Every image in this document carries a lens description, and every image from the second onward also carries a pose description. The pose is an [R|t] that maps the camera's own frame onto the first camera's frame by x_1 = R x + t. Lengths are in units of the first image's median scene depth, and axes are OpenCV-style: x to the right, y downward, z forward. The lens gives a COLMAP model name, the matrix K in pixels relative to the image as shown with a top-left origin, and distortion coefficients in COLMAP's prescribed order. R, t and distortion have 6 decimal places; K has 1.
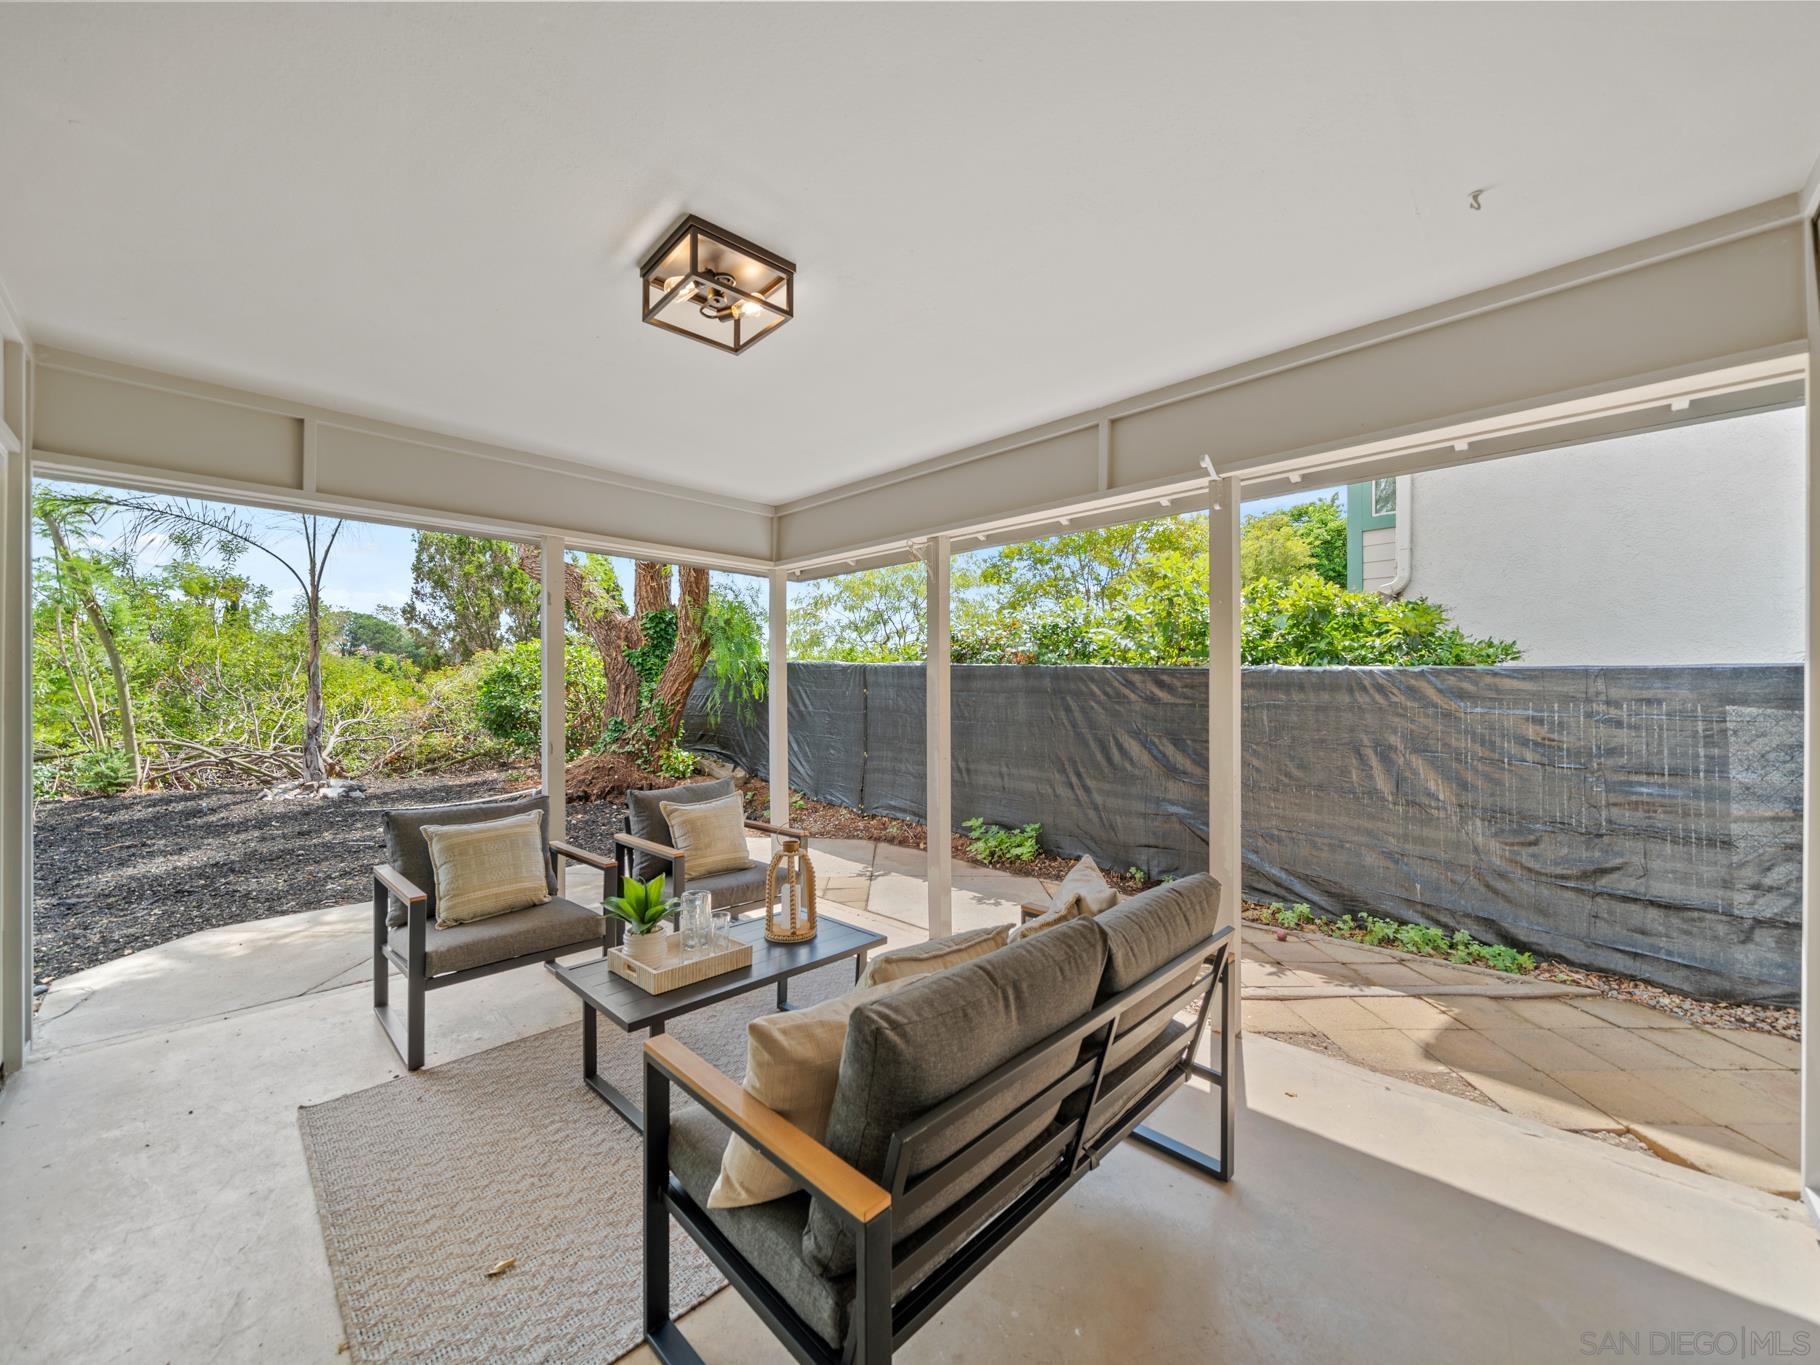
lens RADIAL K [[693.9, 0, 910.0], [0, 693.9, 682.5], [0, 0, 1]] dist [0.014654, 0.000063]
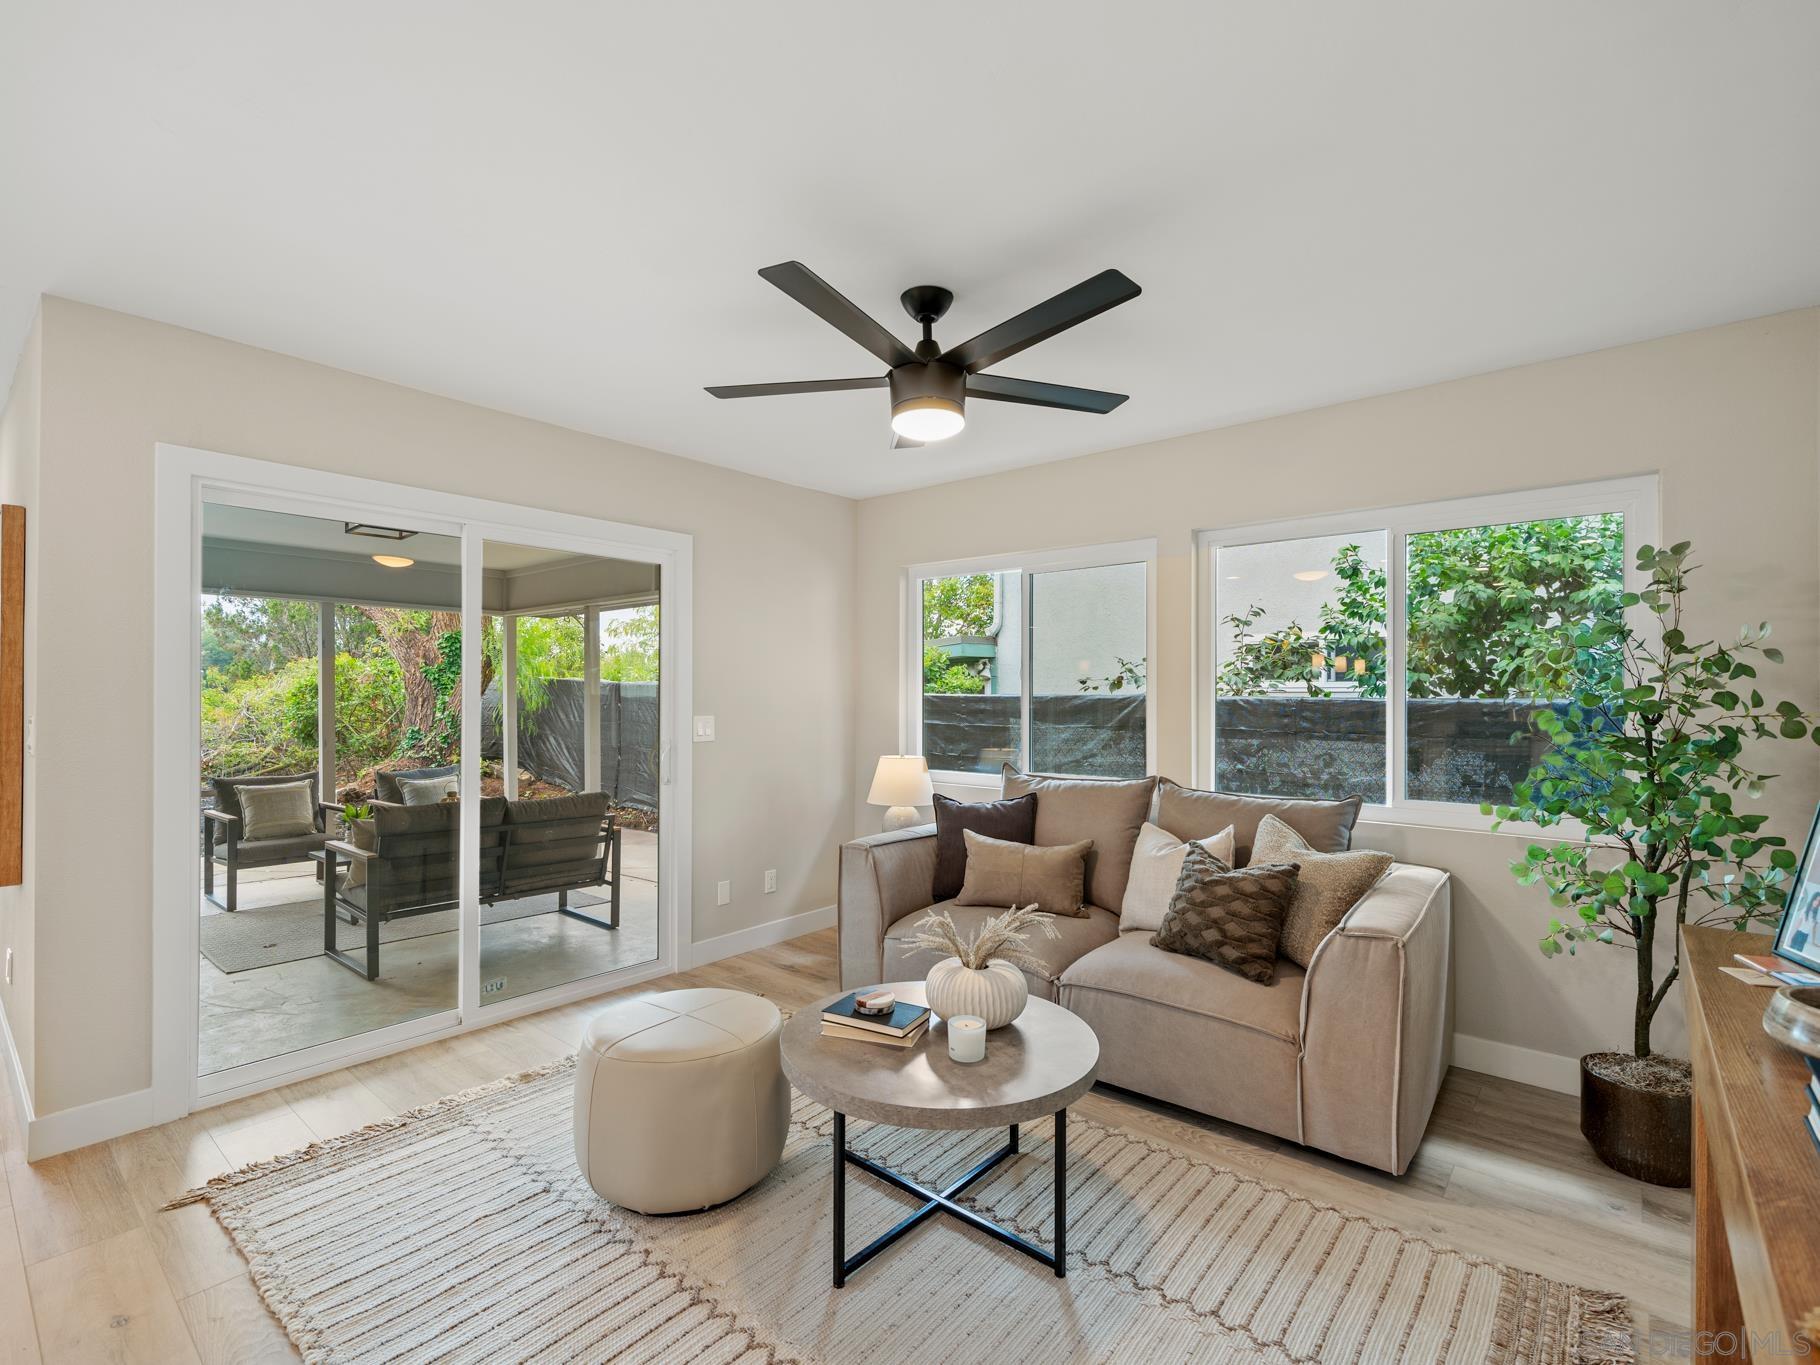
lens RADIAL K [[818.9, 0, 910.0], [0, 818.9, 682.5], [0, 0, 1]] dist [0.001376, -0.000145]
pose [[0.996438, -0.001458, 0.084318, 0.264169], [0.001973, 0.999980, -0.006030, -0.011786], [-0.084308, 0.006175, 0.996421, -0.385333]]
